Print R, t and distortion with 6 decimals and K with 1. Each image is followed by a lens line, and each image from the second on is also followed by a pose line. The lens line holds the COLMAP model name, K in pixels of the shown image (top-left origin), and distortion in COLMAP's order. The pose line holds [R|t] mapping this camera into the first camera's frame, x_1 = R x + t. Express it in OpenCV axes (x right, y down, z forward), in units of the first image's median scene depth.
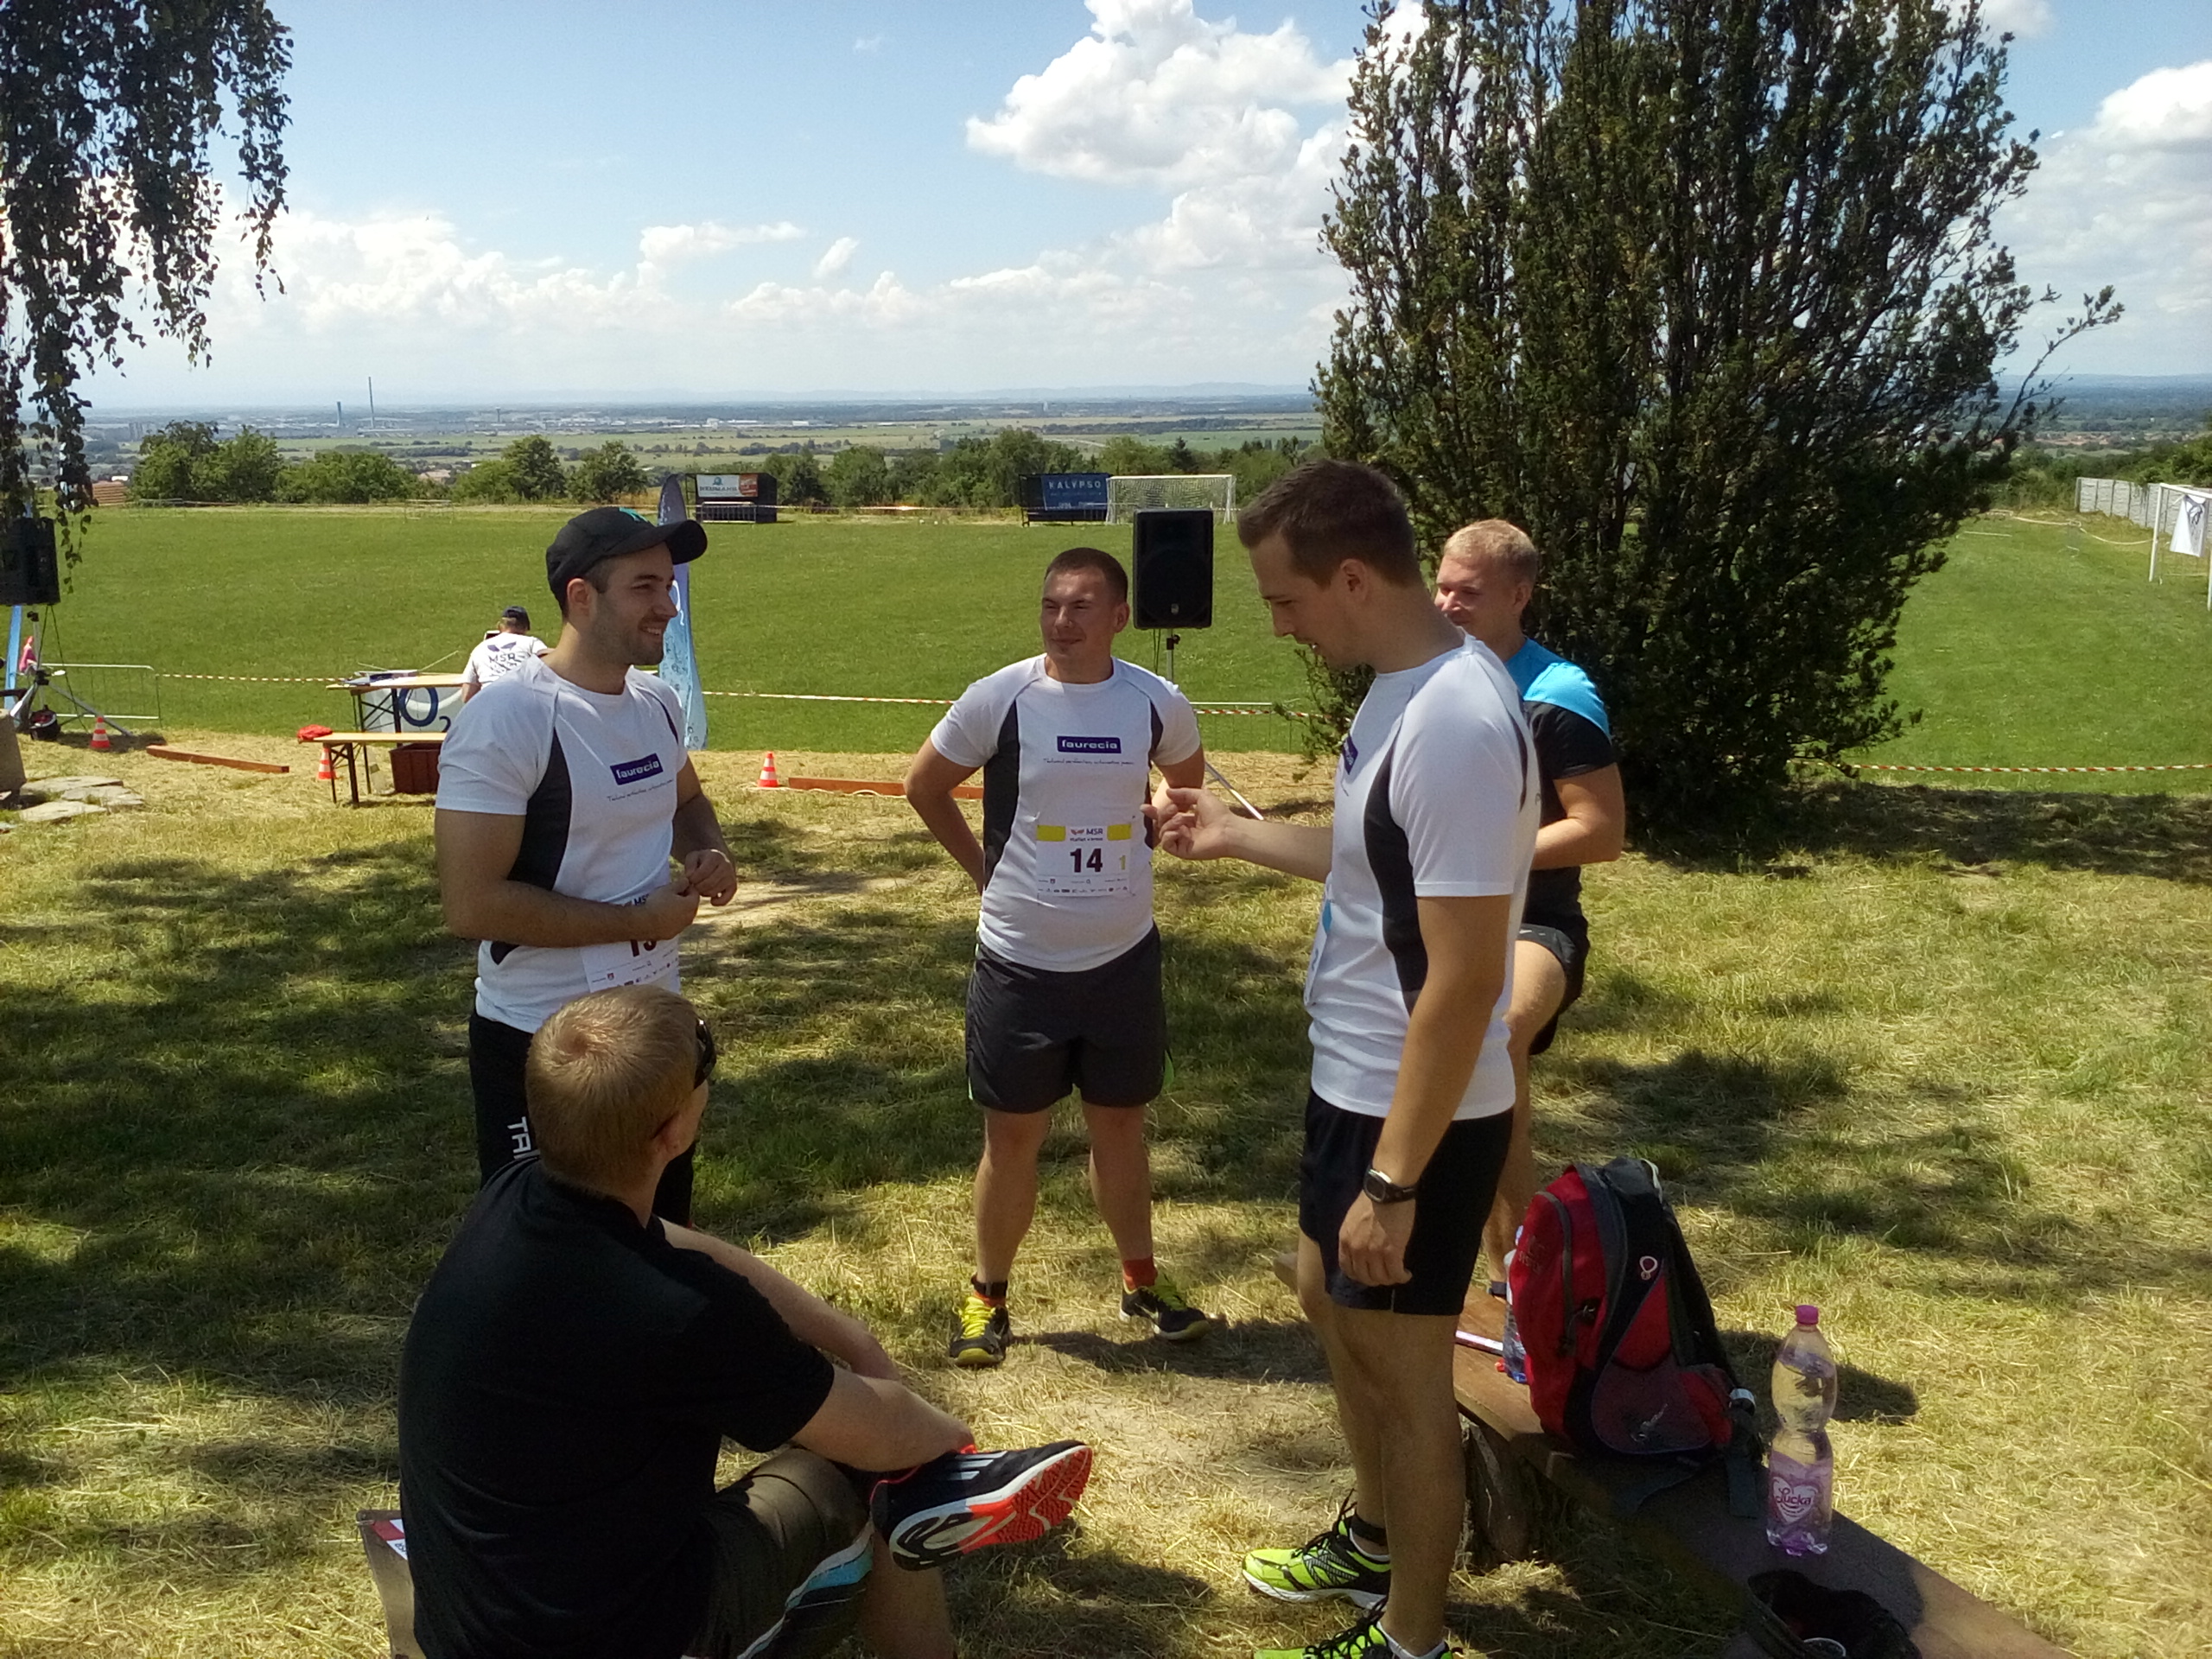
lens RADIAL K [[2304.6, 0, 1136.0], [0, 2304.6, 851.8], [0, 0, 1]] dist [0.054108, -0.180258]
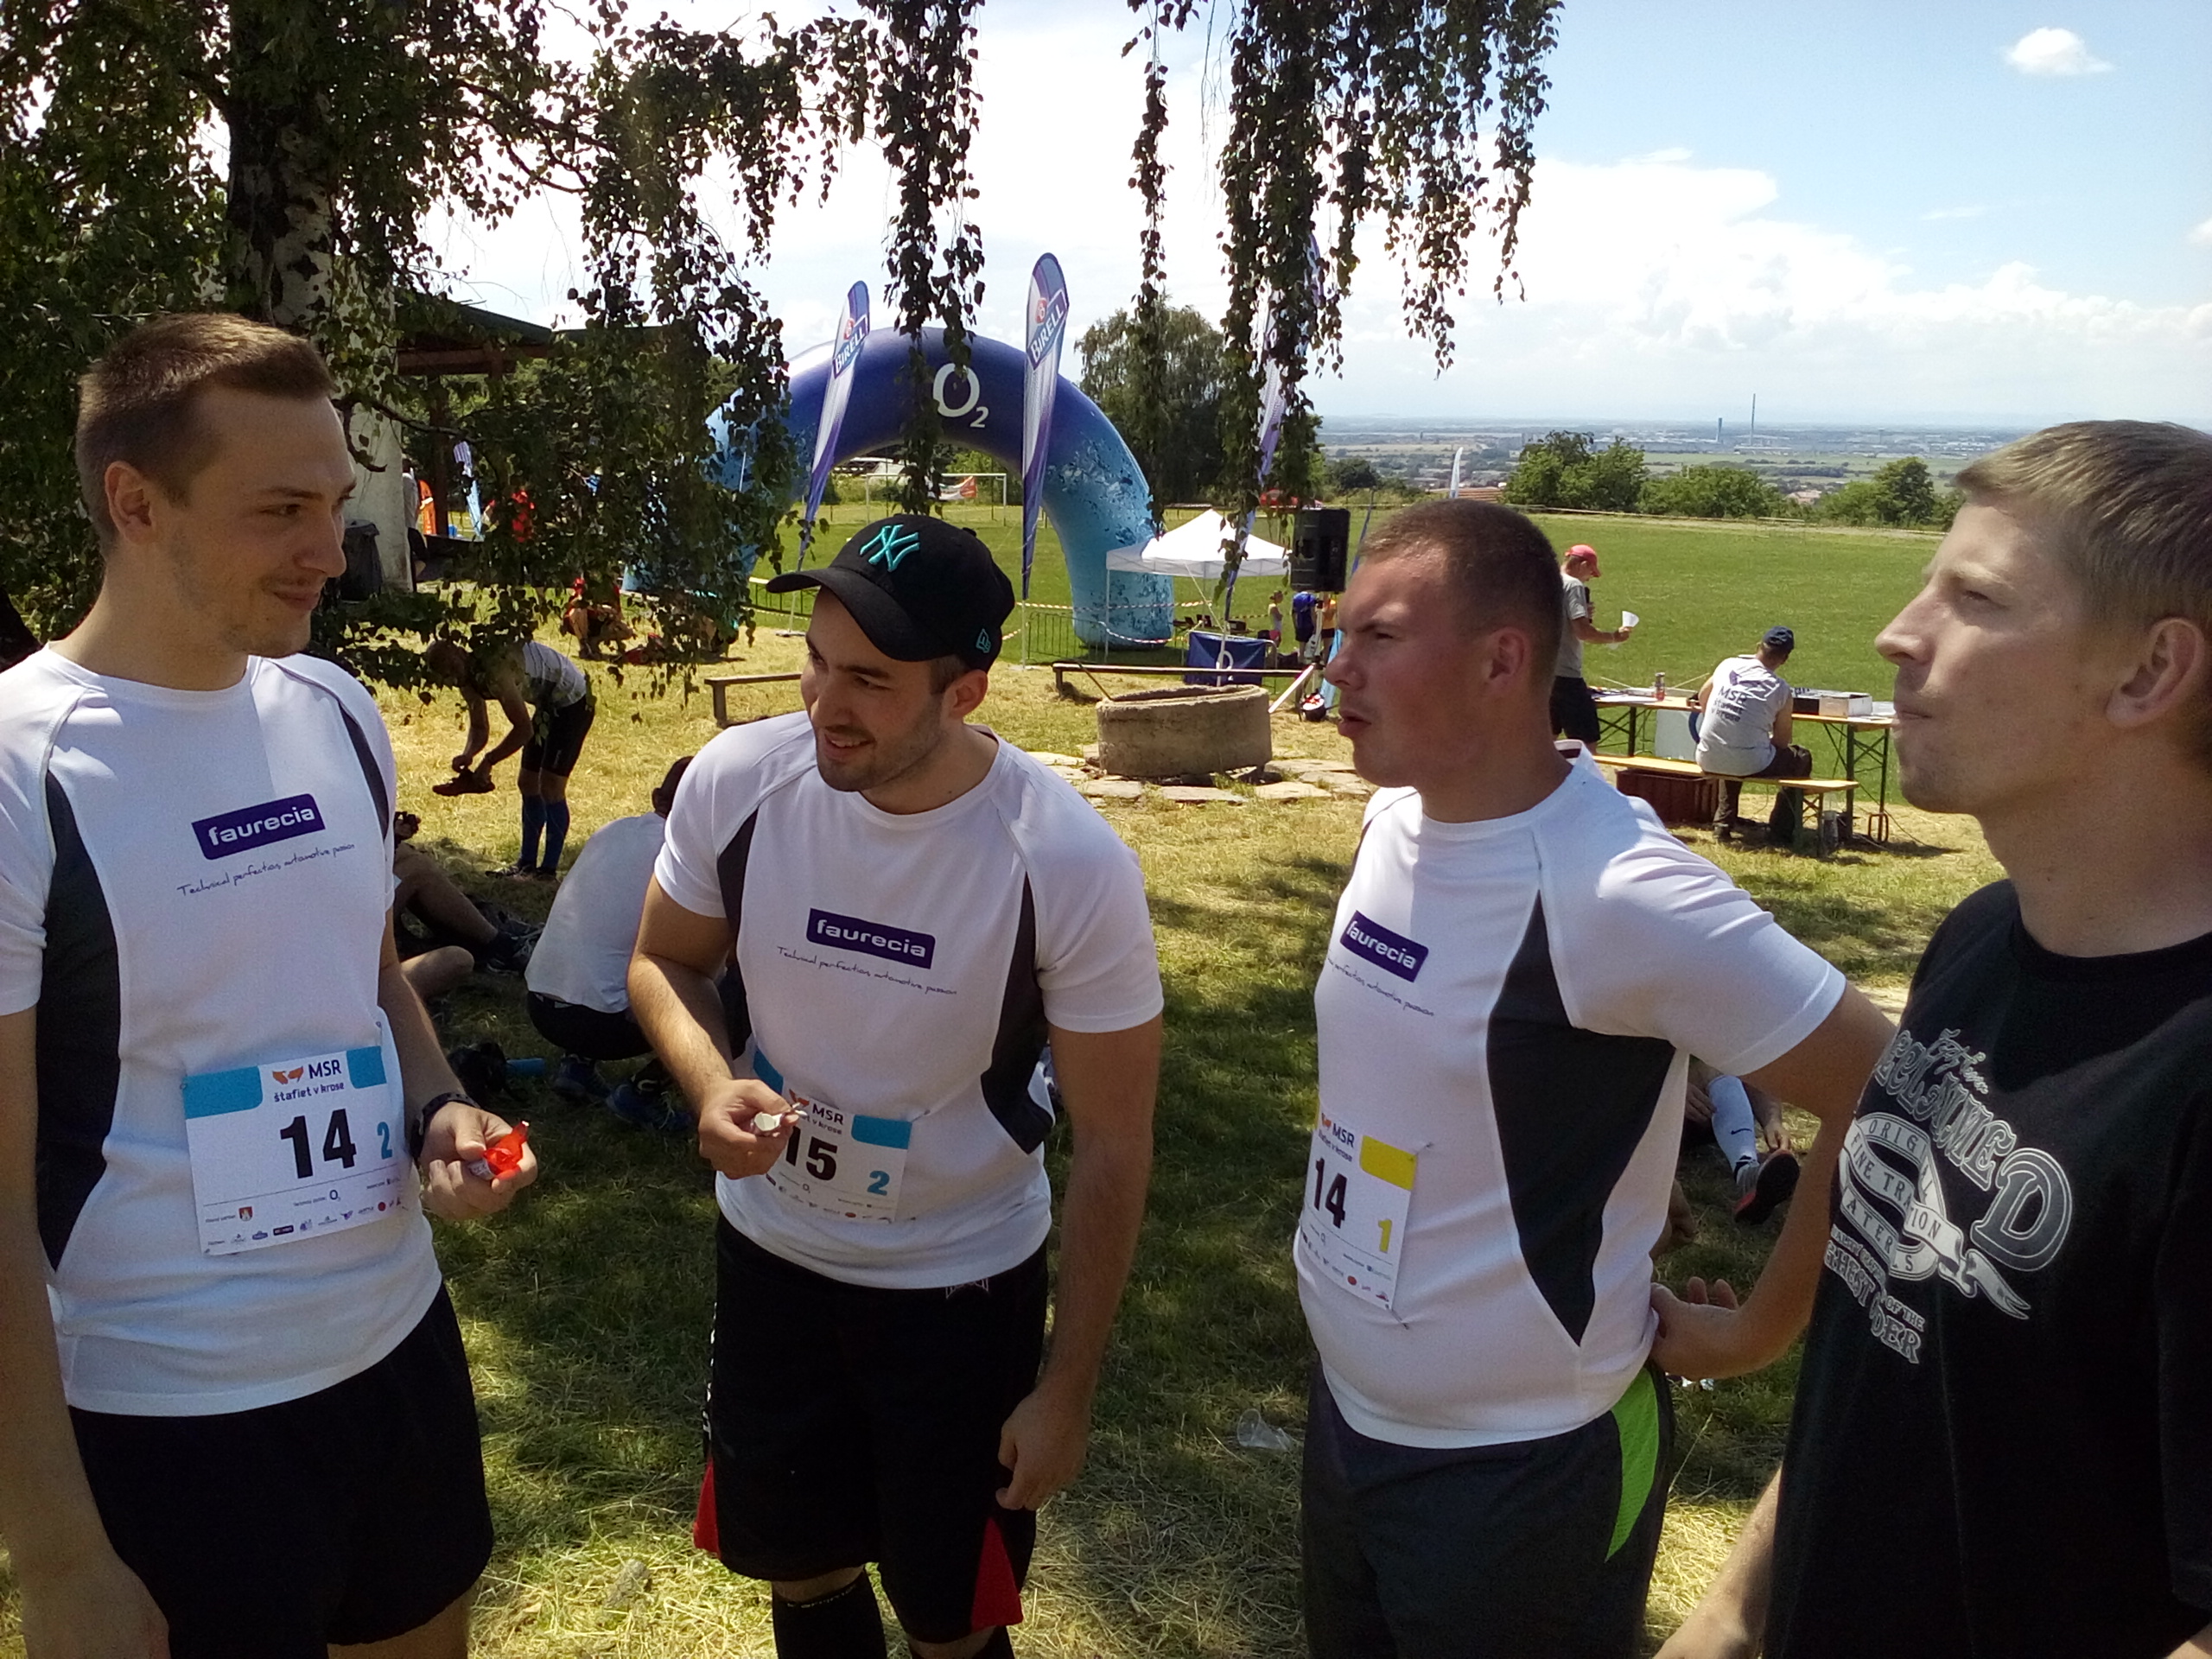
lens RADIAL K [[2255.9, 0, 1093.5], [0, 2255.9, 807.7], [0, 0, 1]] dist [0.007696, -0.060827]
pose [[0.808618, 0.123992, -0.575120, 0.039907], [-0.138836, 0.990147, 0.018265, -0.015029], [0.571718, 0.065078, 0.817865, 0.113591]]
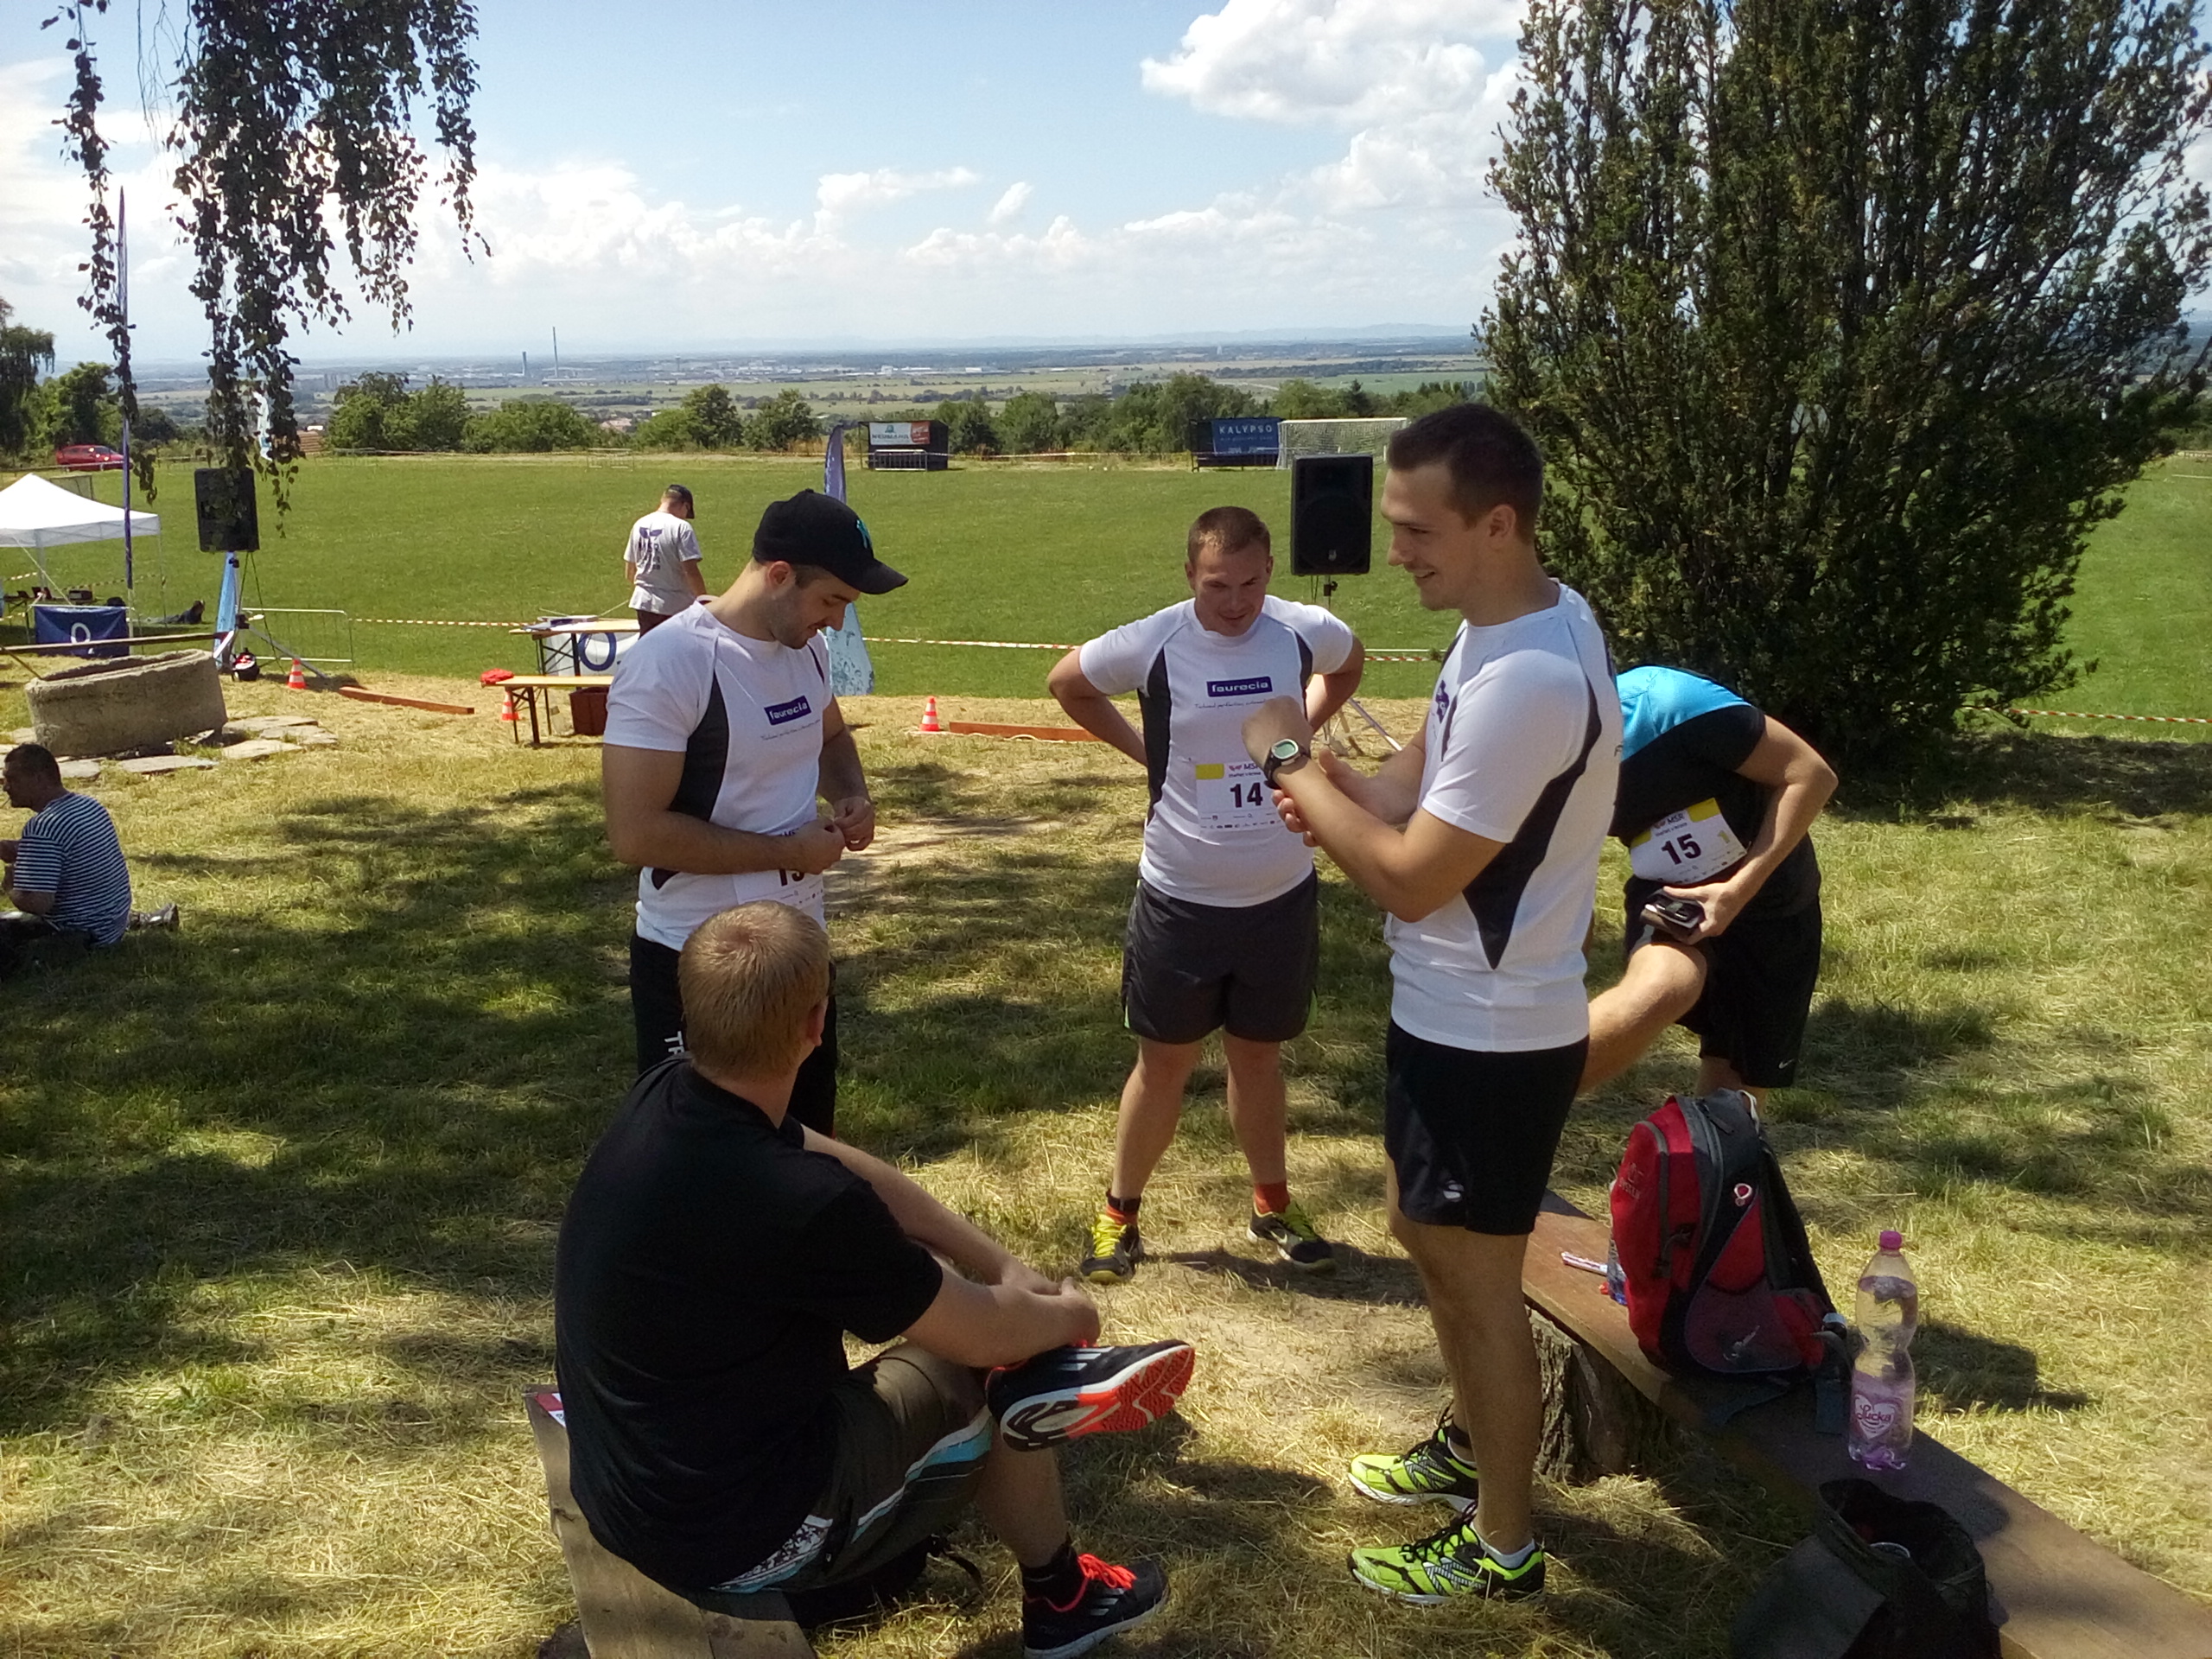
lens RADIAL K [[2336.4, 0, 1128.2], [0, 2336.4, 829.8], [0, 0, 1]] dist [0.032585, -0.100342]
pose [[0.996823, 0.009194, -0.079112, 0.008749], [-0.008221, 0.999887, 0.012613, 0.001706], [0.079219, -0.011923, 0.996786, -0.020651]]
